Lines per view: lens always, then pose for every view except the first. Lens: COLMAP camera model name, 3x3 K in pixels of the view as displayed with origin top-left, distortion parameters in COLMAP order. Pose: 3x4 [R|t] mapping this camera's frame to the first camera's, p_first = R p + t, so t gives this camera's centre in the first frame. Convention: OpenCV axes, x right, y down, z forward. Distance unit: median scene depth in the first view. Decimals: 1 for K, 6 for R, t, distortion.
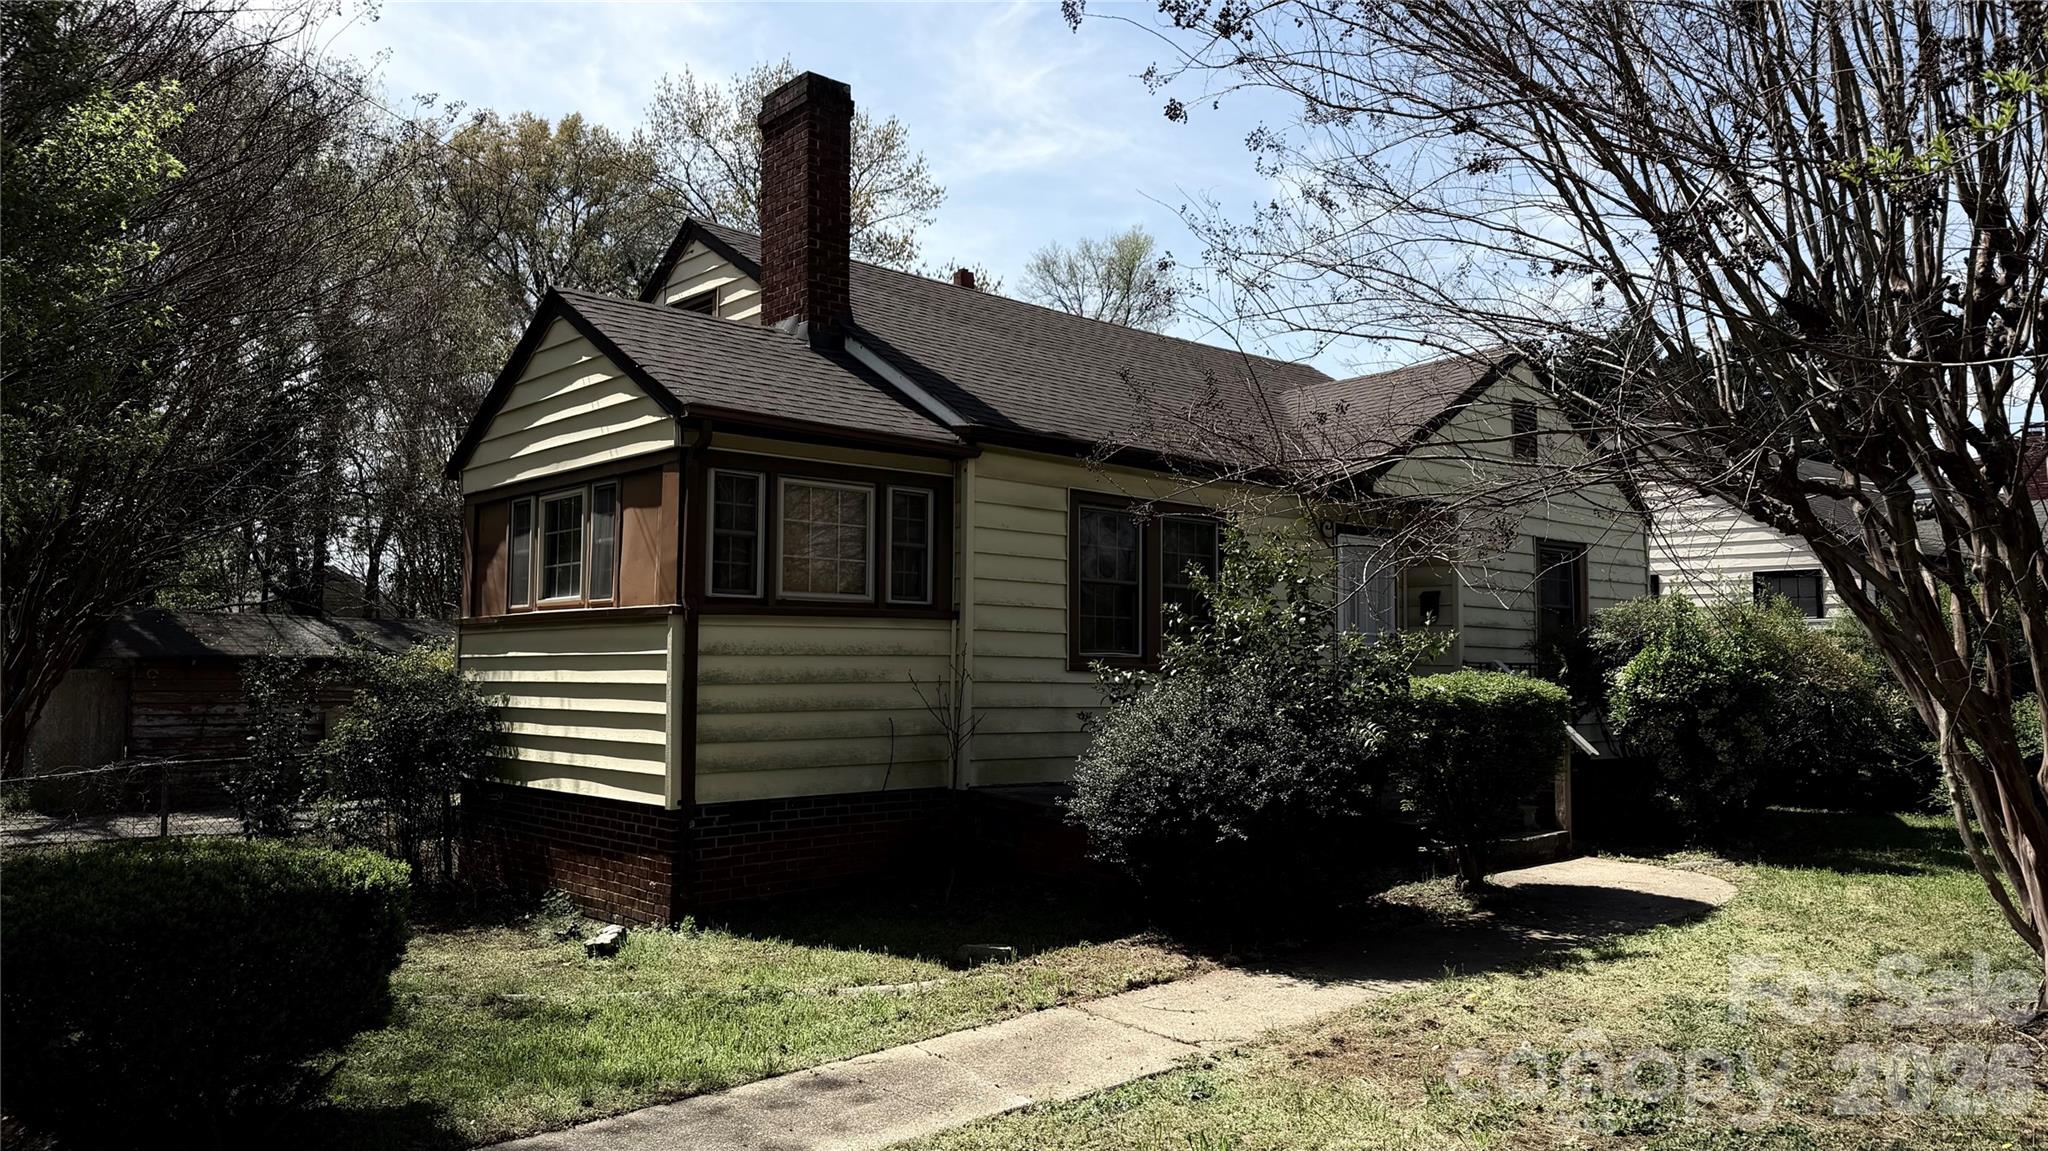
lens RADIAL K [[1411.5, 0, 1024.0], [0, 1411.5, 575.5], [0, 0, 1]] dist [0.119383, -0.000343]
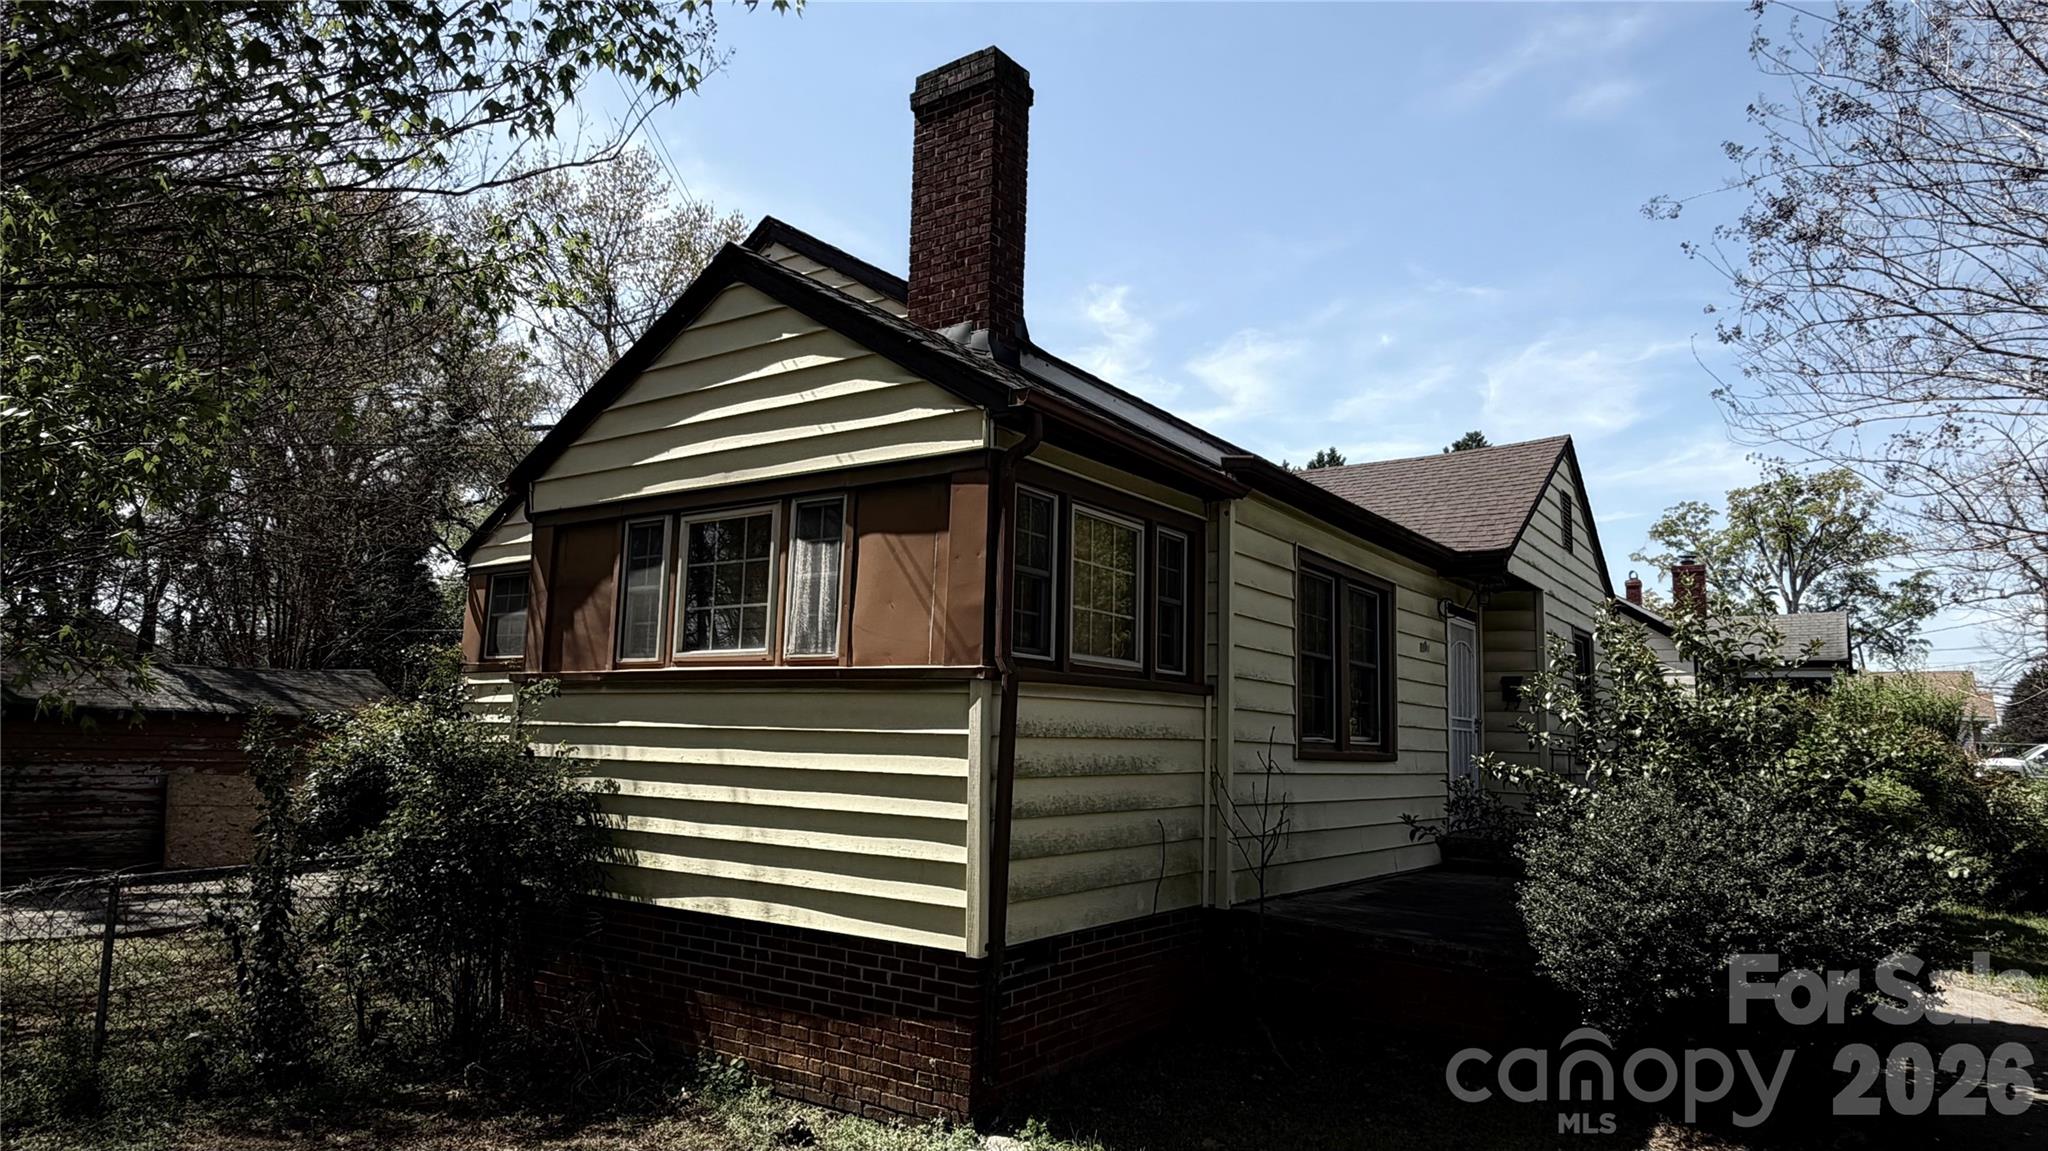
lens RADIAL K [[1223.8, 0, 1024.0], [0, 1223.8, 575.5], [0, 0, 1]] dist [-0.004620, 0.036584]
pose [[0.973369, 0.049637, 0.223806, -0.326763], [-0.035657, 0.997177, -0.066080, 0.013447], [-0.226454, 0.056340, 0.972391, 0.351222]]
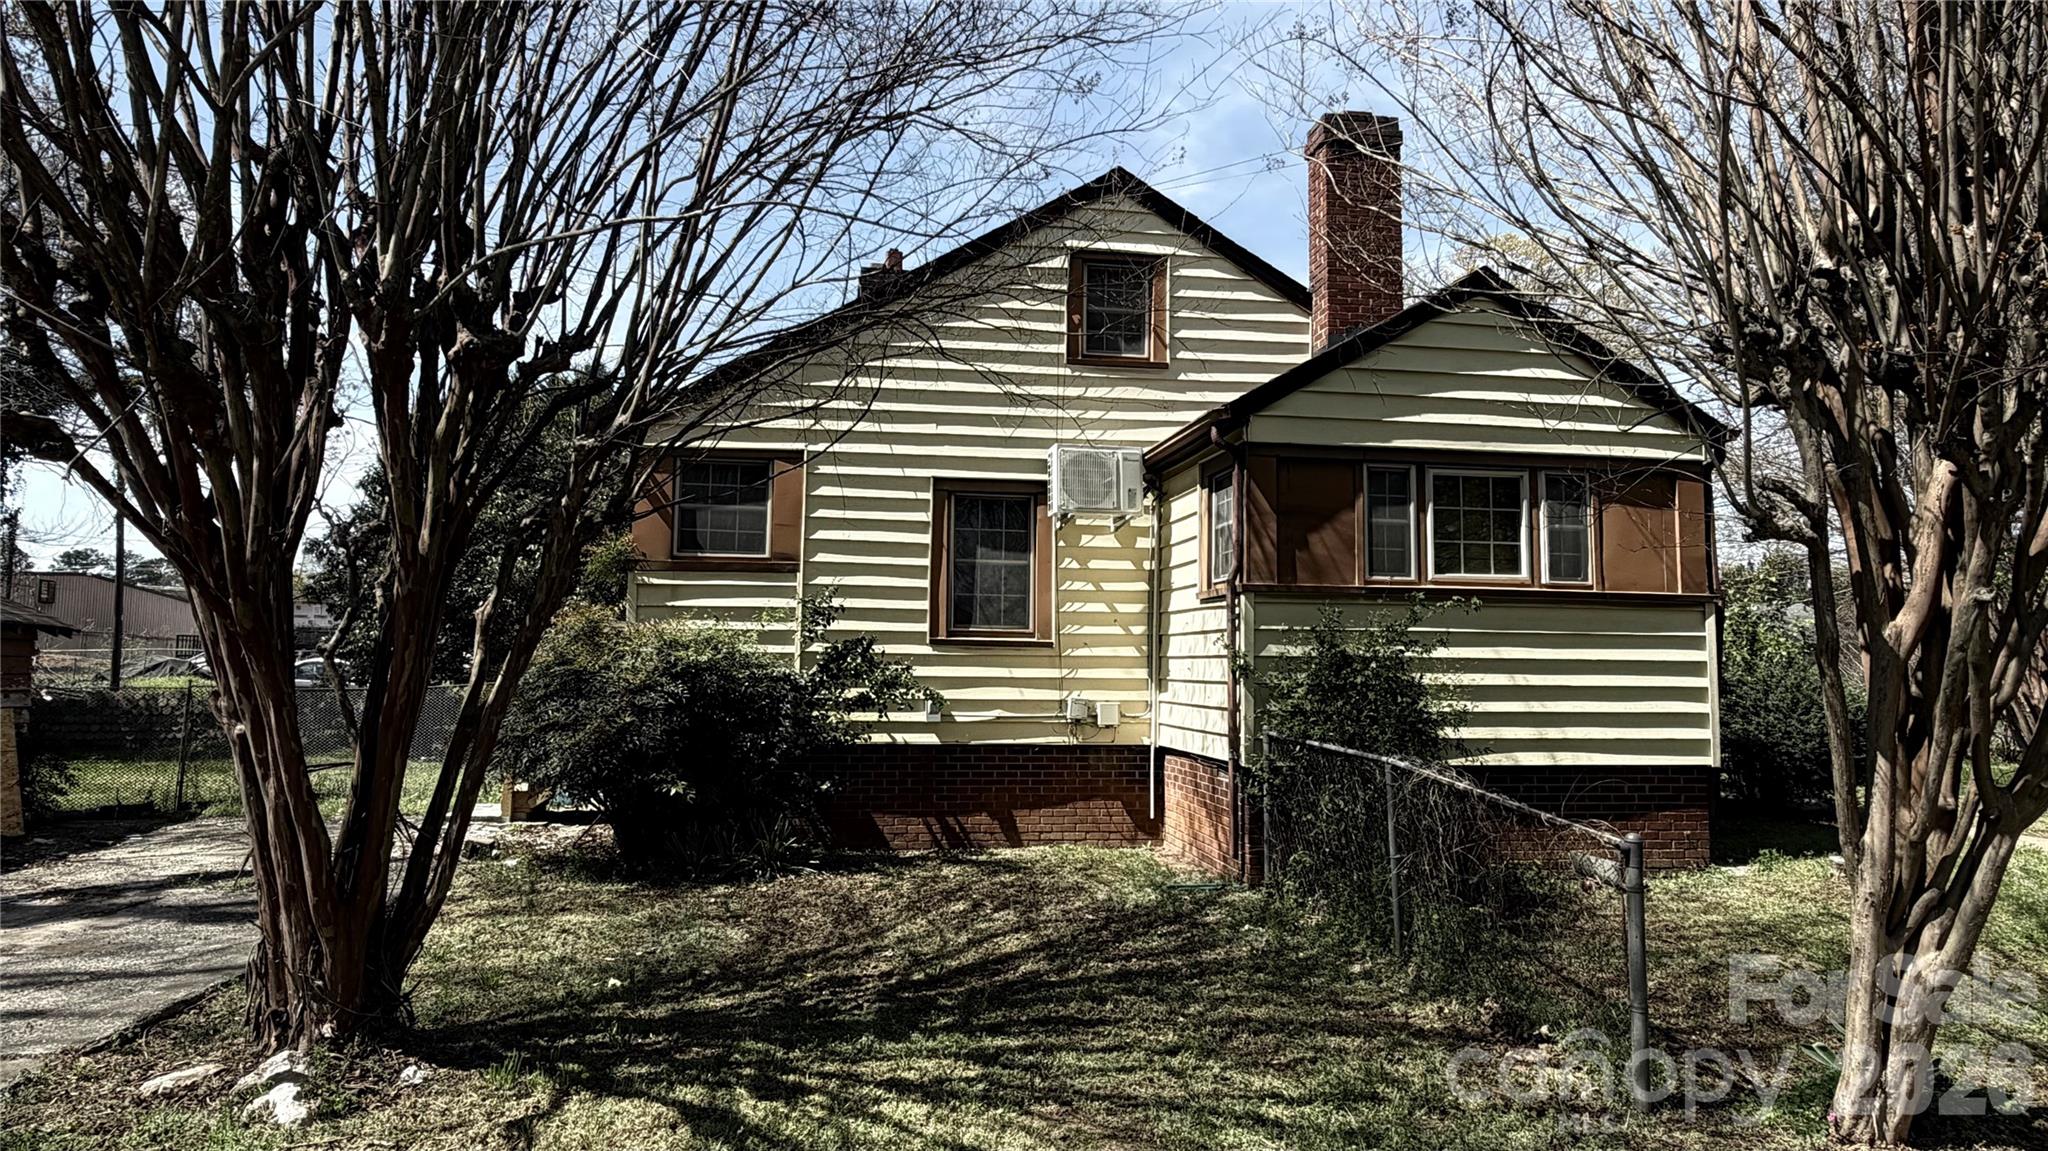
lens RADIAL K [[1223.8, 0, 1024.0], [0, 1223.8, 575.5], [0, 0, 1]] dist [-0.004620, 0.036584]
pose [[0.538359, 0.068730, 0.839908, -1.260627], [-0.063047, 0.997160, -0.041186, 0.073889], [-0.840354, -0.030781, 0.541164, 0.828885]]
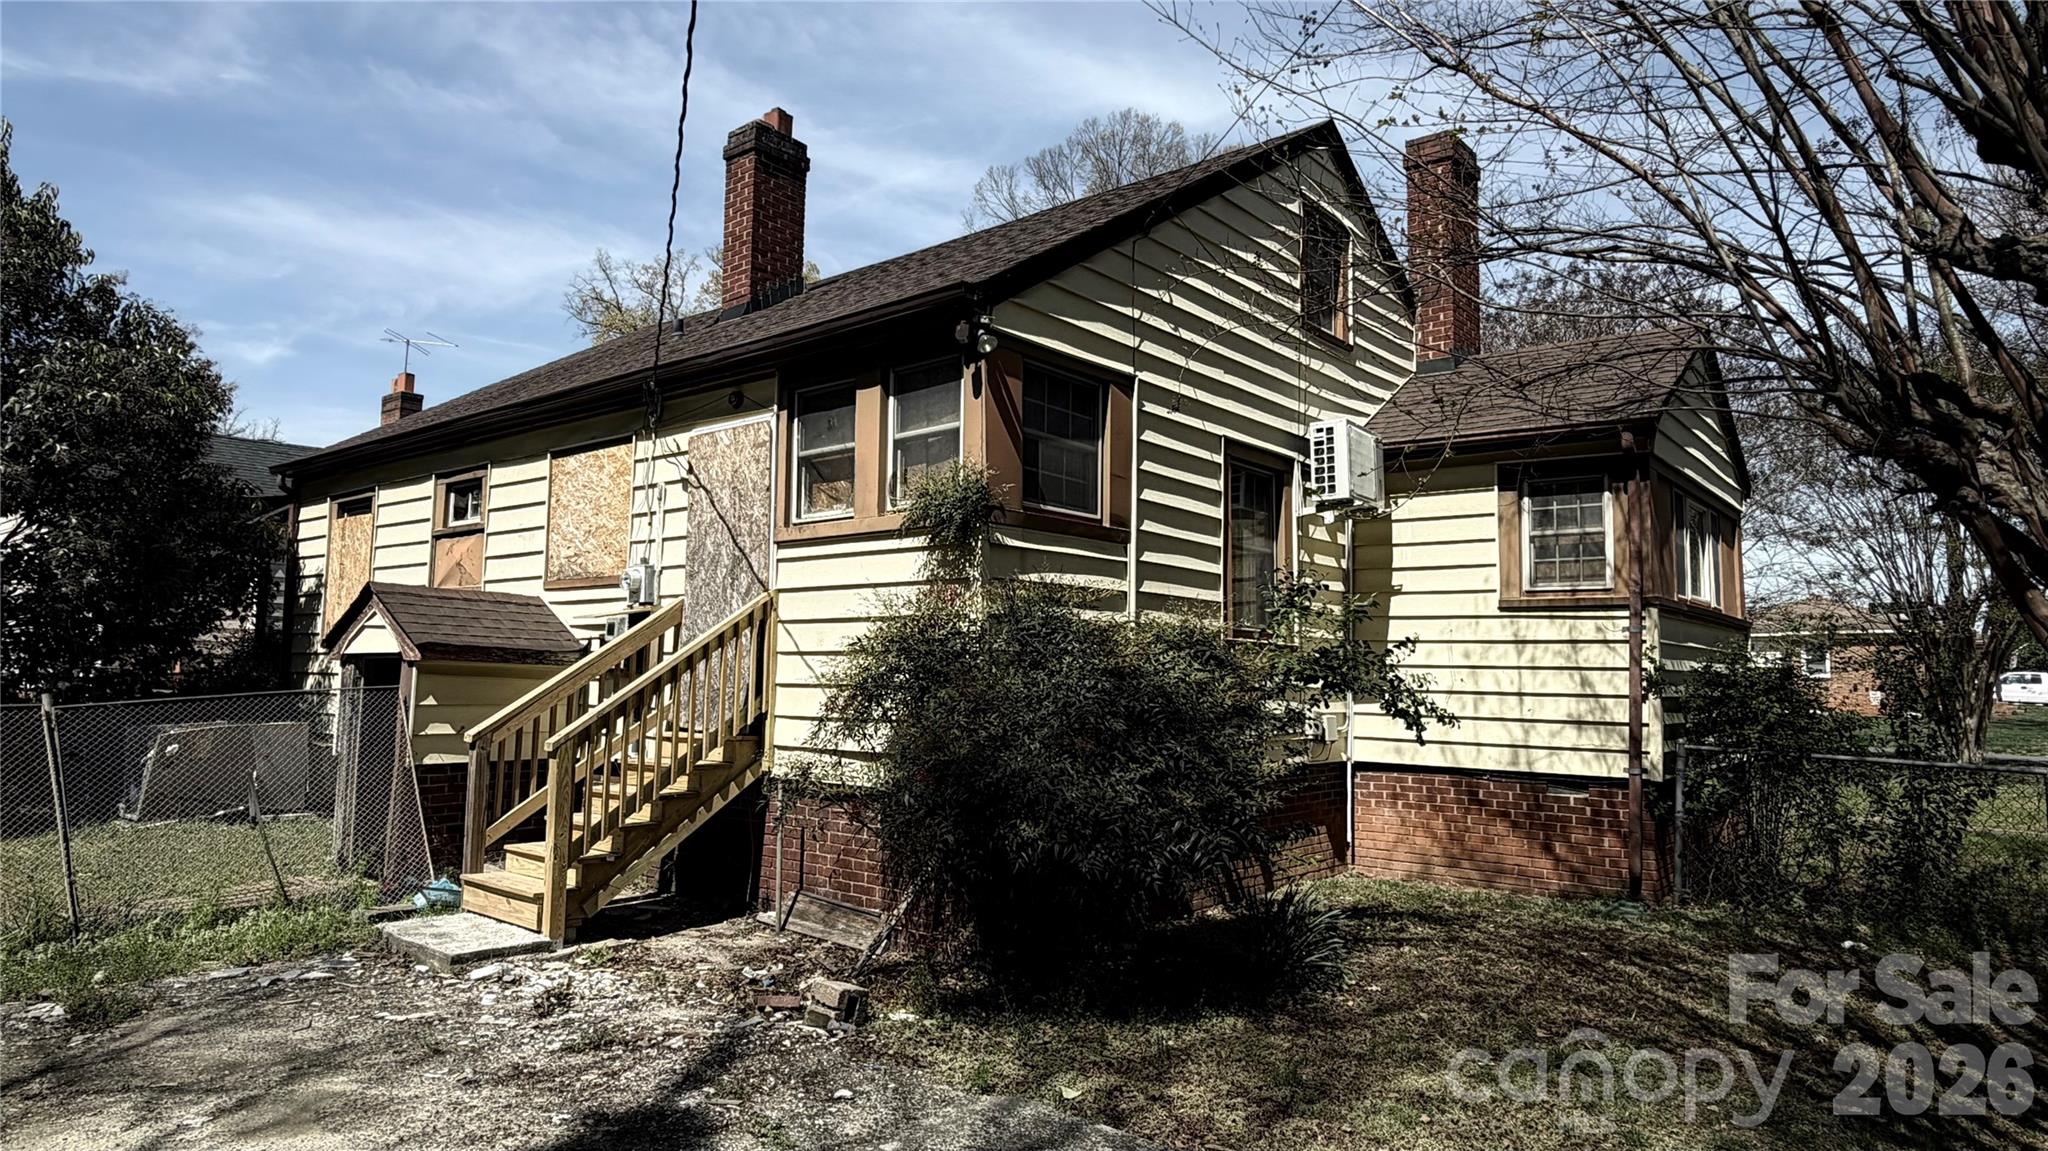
lens RADIAL K [[1191.0, 0, 1024.0], [0, 1191.0, 575.5], [0, 0, 1]] dist [-0.000669, 0.000201]
pose [[-0.153708, 0.072316, 0.985467, -1.199348], [-0.087185, 0.992436, -0.086426, 0.128175], [-0.984262, -0.099202, -0.146241, 1.715416]]
